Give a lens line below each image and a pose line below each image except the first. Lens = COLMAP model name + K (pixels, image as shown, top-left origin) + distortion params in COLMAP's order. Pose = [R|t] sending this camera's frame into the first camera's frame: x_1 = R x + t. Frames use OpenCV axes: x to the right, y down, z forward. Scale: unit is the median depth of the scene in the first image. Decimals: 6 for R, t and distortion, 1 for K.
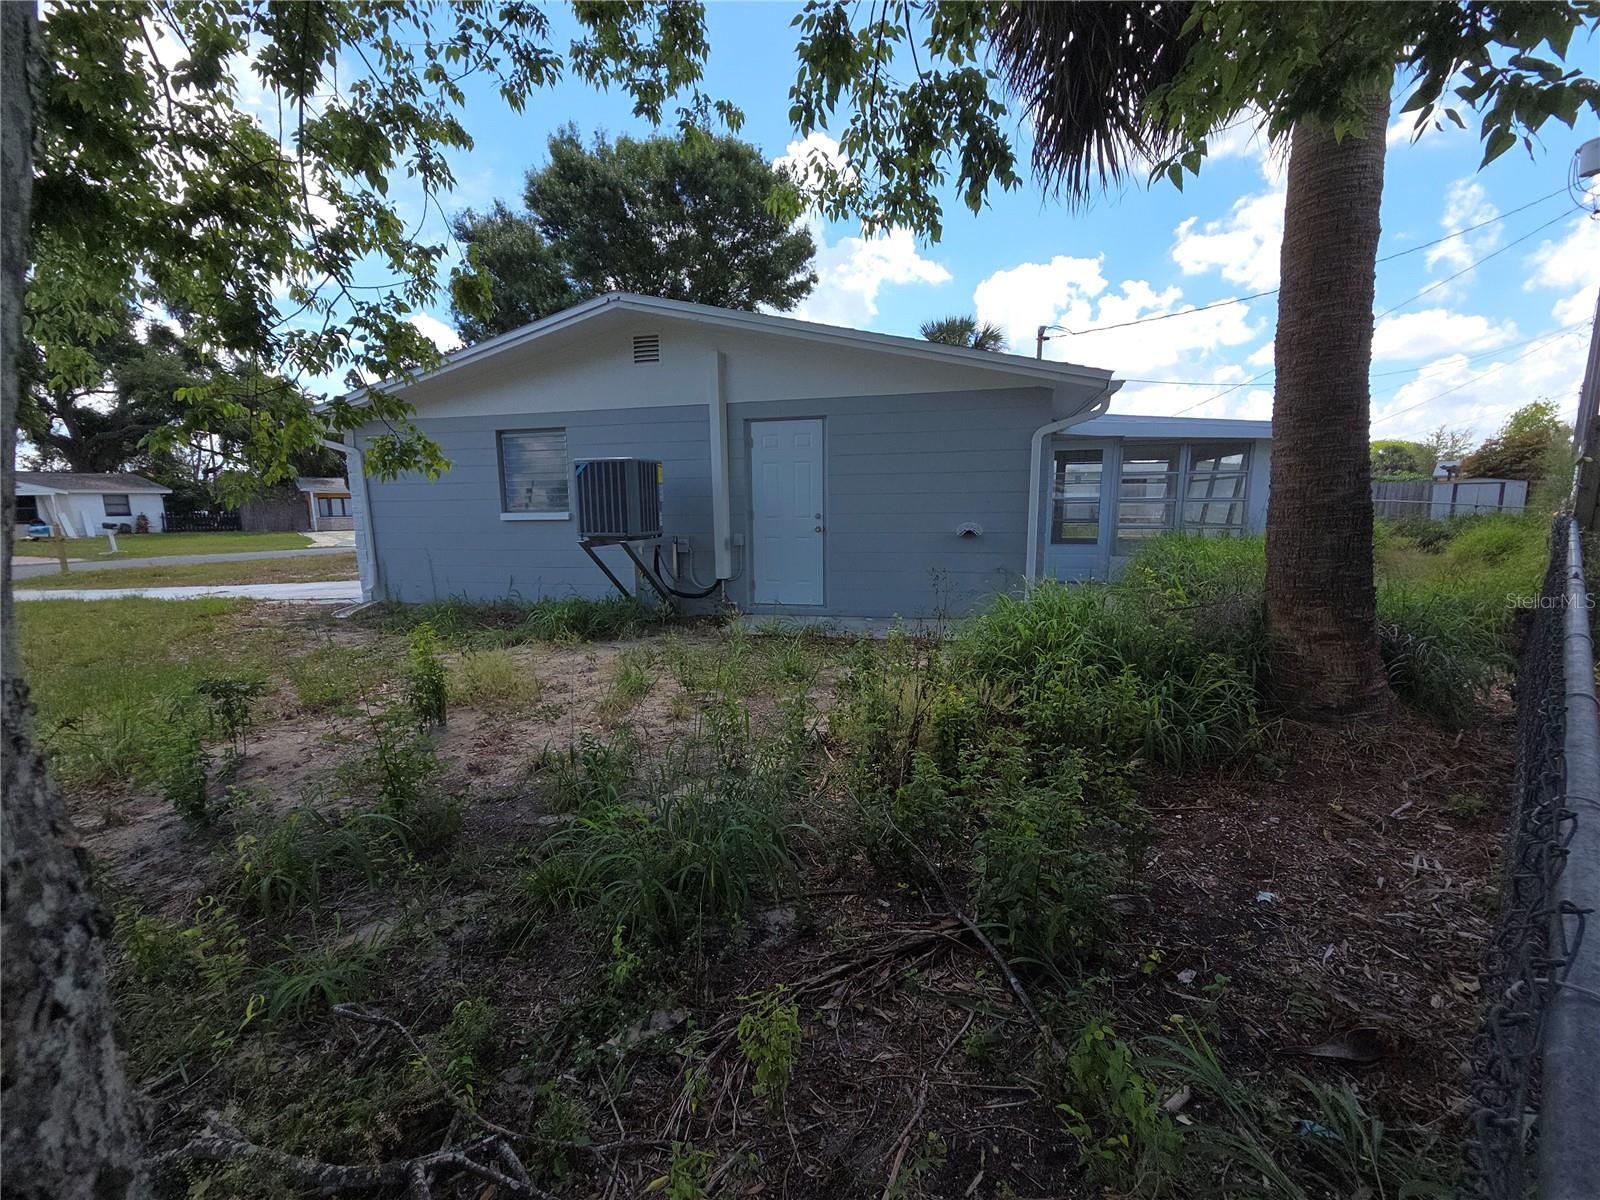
lens RADIAL K [[656.6, 0, 795.2], [0, 656.6, 606.1], [0, 0, 1]] dist [0.005899, -0.000422]
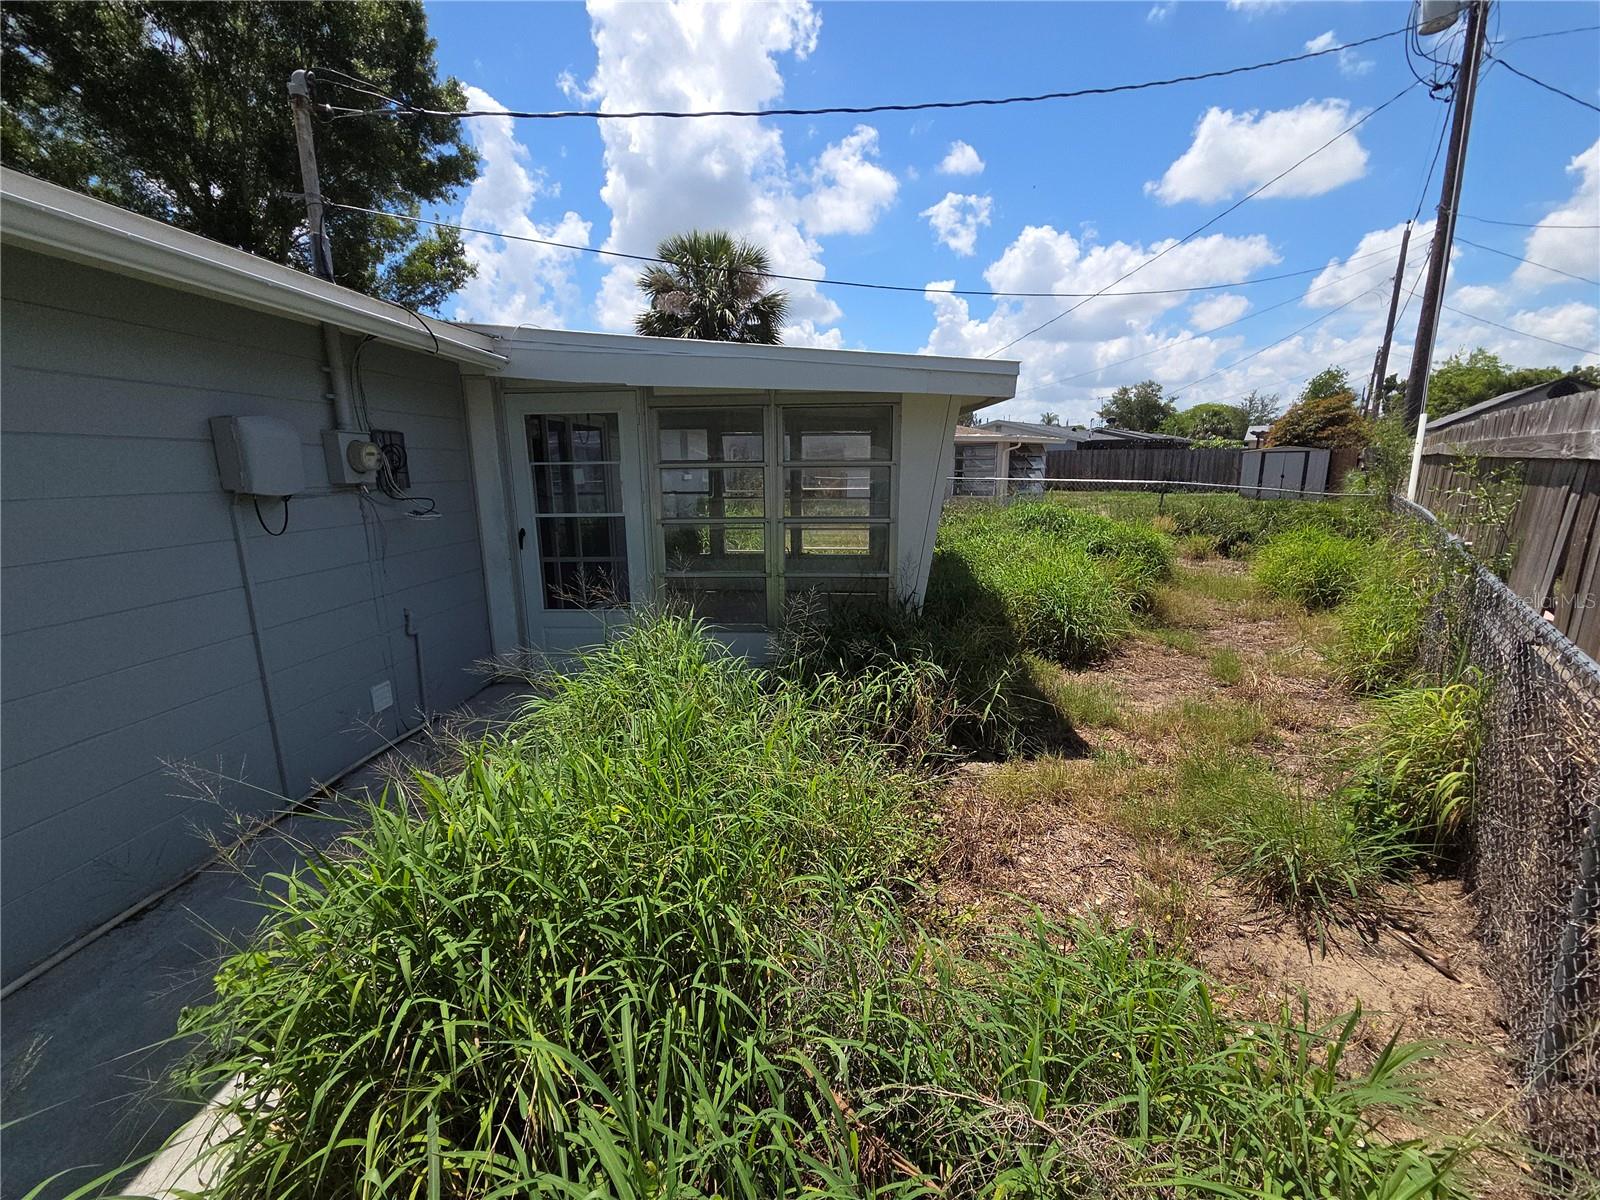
lens RADIAL K [[656.6, 0, 795.2], [0, 656.6, 606.1], [0, 0, 1]] dist [0.005899, -0.000422]
pose [[0.985182, -0.038743, 0.167077, 0.172562], [0.028440, 0.997568, 0.063629, -0.043174], [-0.169136, -0.057934, 0.983888, 0.172065]]
